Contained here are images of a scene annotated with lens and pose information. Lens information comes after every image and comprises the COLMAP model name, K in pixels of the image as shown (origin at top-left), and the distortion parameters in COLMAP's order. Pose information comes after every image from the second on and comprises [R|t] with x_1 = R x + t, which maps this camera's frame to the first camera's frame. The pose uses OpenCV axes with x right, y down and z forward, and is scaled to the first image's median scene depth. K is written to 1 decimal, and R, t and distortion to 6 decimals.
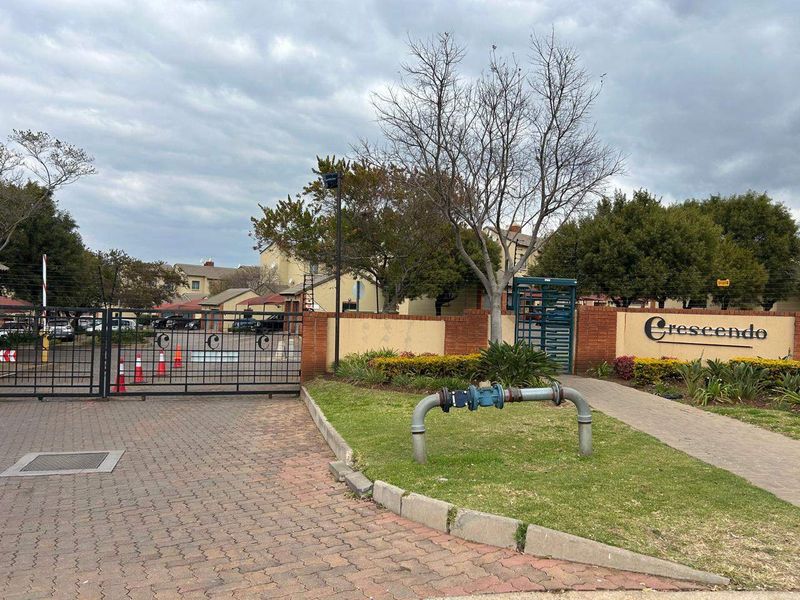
lens RADIAL K [[586.6, 0, 400.0], [0, 586.6, 300.0], [0, 0, 1]] dist [0.058941, -0.067917]
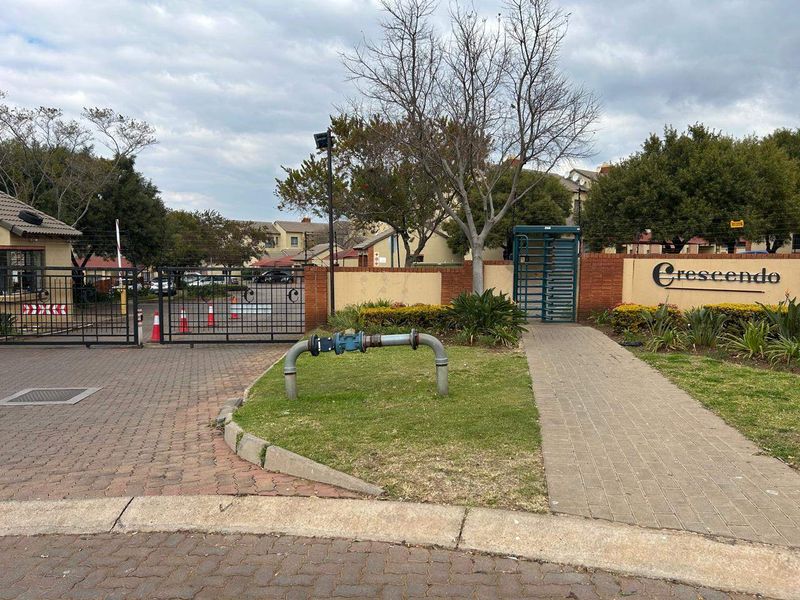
lens RADIAL K [[586.6, 0, 400.0], [0, 586.6, 300.0], [0, 0, 1]] dist [0.058941, -0.067917]
pose [[0.983728, -0.014086, -0.179109, 0.188320], [0.029089, 0.996256, 0.081415, -0.001570], [0.177292, -0.085300, 0.980455, -0.028396]]
